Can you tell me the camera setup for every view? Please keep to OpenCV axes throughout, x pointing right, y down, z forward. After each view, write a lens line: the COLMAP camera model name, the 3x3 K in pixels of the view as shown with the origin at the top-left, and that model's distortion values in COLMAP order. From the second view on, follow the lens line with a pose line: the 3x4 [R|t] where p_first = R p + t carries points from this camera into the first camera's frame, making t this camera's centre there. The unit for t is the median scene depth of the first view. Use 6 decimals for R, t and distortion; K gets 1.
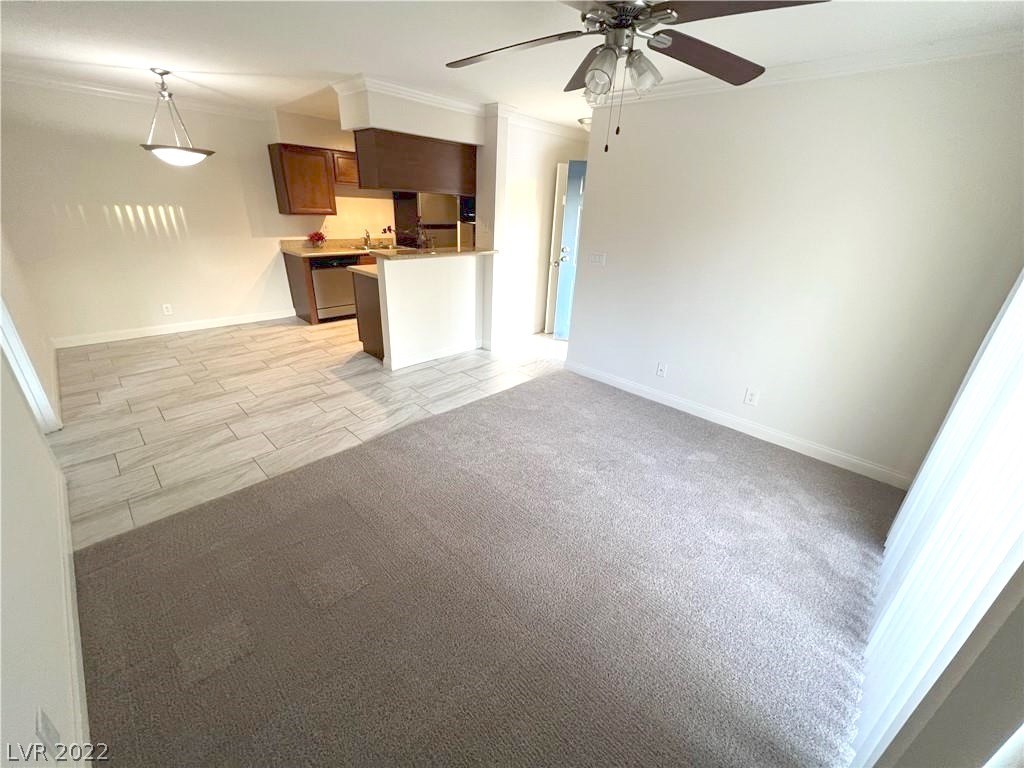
lens RADIAL K [[409.9, 0, 512.1], [0, 409.9, 385.7], [0, 0, 1]] dist [-0.001391, 0.000506]
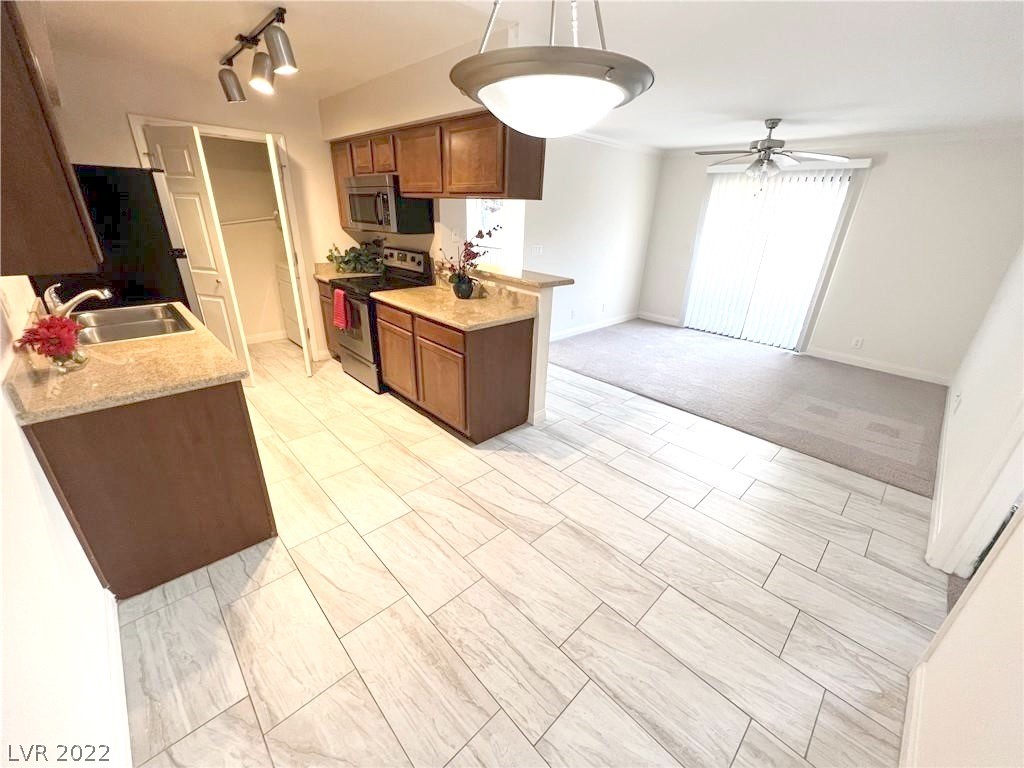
lens RADIAL K [[409.9, 0, 512.1], [0, 409.9, 385.7], [0, 0, 1]] dist [-0.001391, 0.000506]
pose [[0.034424, -0.435057, 0.899744, -1.020931], [0.371662, 0.841283, 0.392569, -0.448130], [-0.927730, 0.320887, 0.190654, 0.897124]]
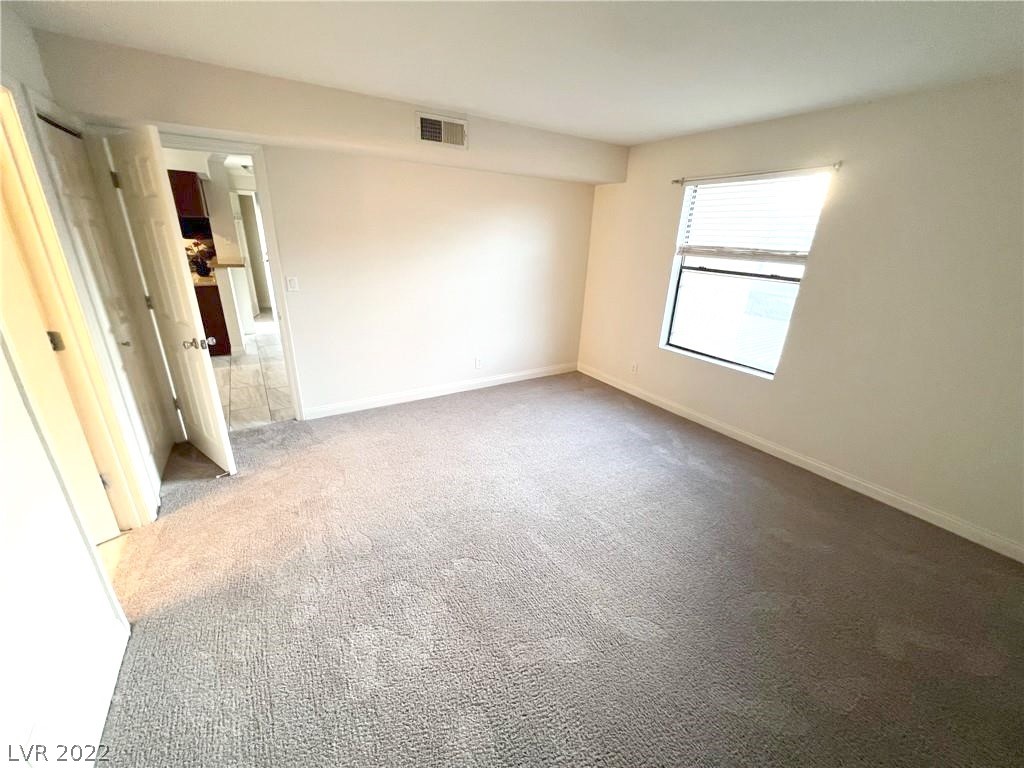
lens RADIAL K [[409.9, 0, 512.1], [0, 409.9, 385.7], [0, 0, 1]] dist [-0.001391, 0.000506]
pose [[0.232125, -0.371566, 0.898920, -1.313641], [0.366912, 0.889339, 0.272859, 0.007300], [-0.900830, 0.266487, 0.342769, -0.173232]]
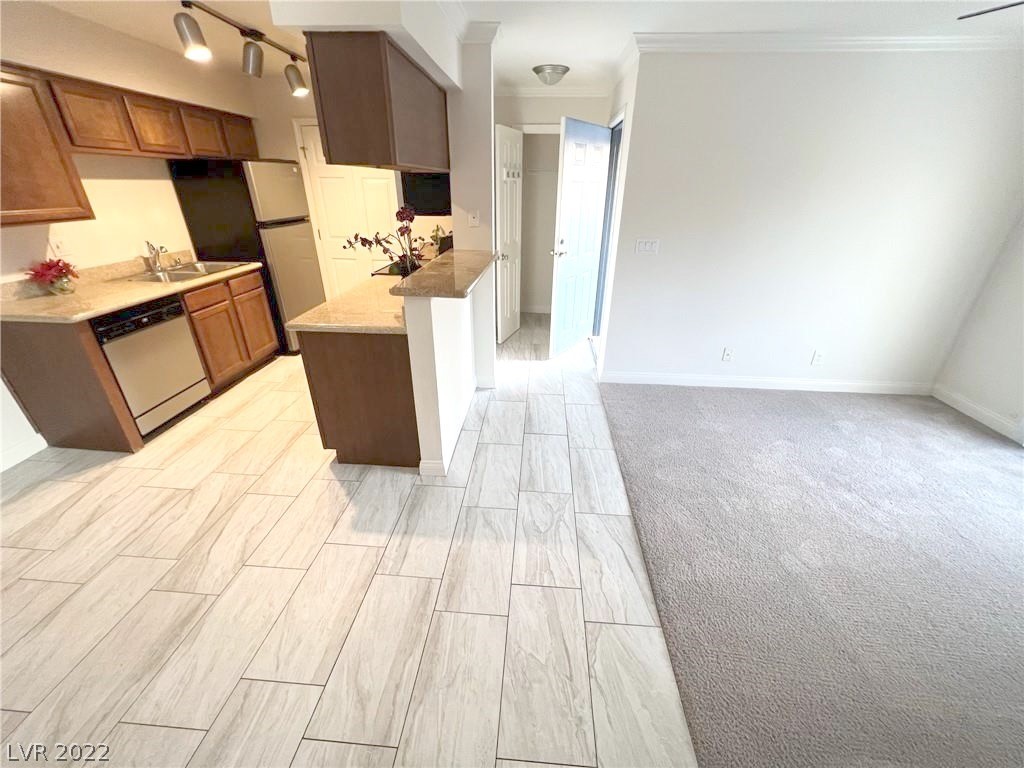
lens RADIAL K [[409.9, 0, 512.1], [0, 409.9, 385.7], [0, 0, 1]] dist [-0.001391, 0.000506]
pose [[0.765818, -0.316550, 0.559748, -0.519606], [0.279522, 0.947779, 0.153563, -0.229731], [-0.579128, 0.038861, 0.814310, 0.457765]]
